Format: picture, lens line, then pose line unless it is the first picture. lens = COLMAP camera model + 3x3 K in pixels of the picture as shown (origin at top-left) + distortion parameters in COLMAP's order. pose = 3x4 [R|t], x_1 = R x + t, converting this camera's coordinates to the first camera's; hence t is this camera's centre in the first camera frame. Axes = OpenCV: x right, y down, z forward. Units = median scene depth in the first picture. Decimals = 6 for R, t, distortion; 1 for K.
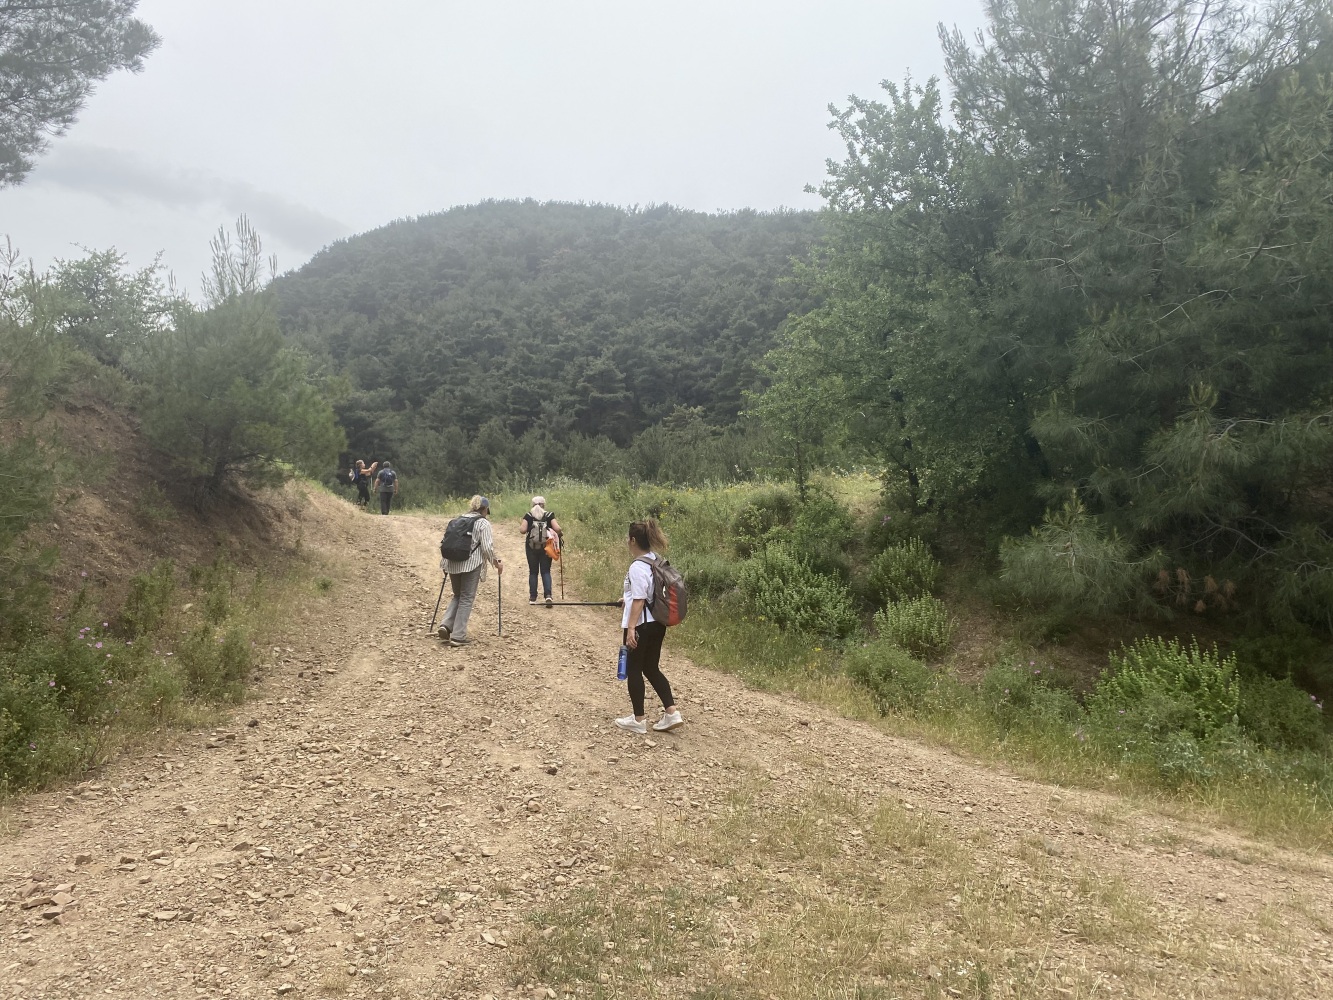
lens RADIAL K [[995.2, 0, 669.3], [0, 995.2, 500.0], [0, 0, 1]] dist [0.004956, -0.020318]
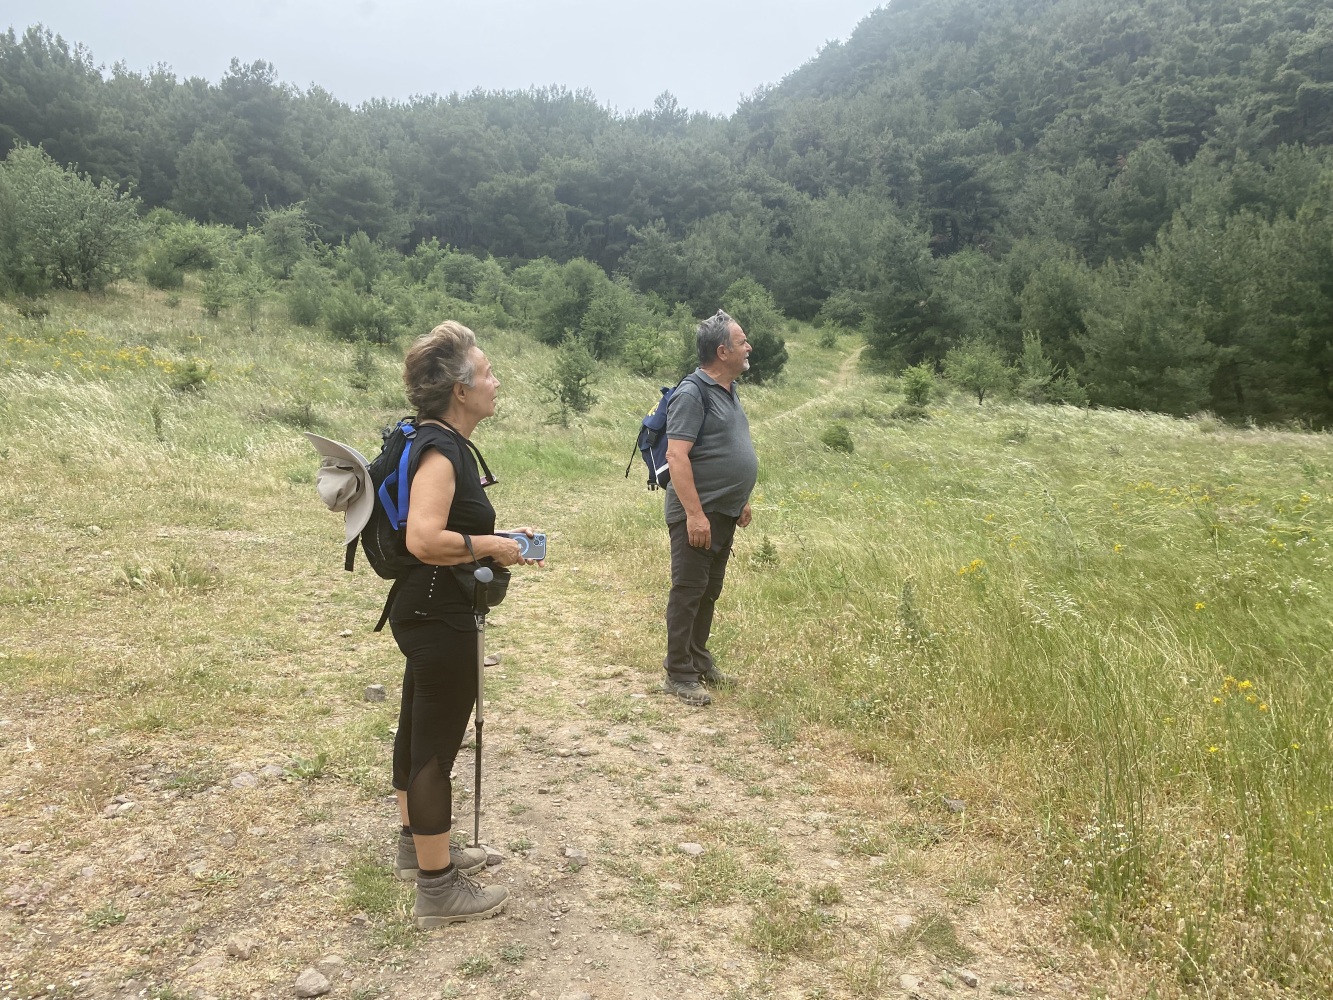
lens RADIAL K [[995.2, 0, 674.3], [0, 995.2, 510.0], [0, 0, 1]] dist [0.004956, -0.020318]
pose [[0.837293, 0.057996, -0.543669, -0.047730], [0.074797, 0.972860, 0.218974, -0.006232], [0.541614, -0.224010, 0.810231, 0.156313]]
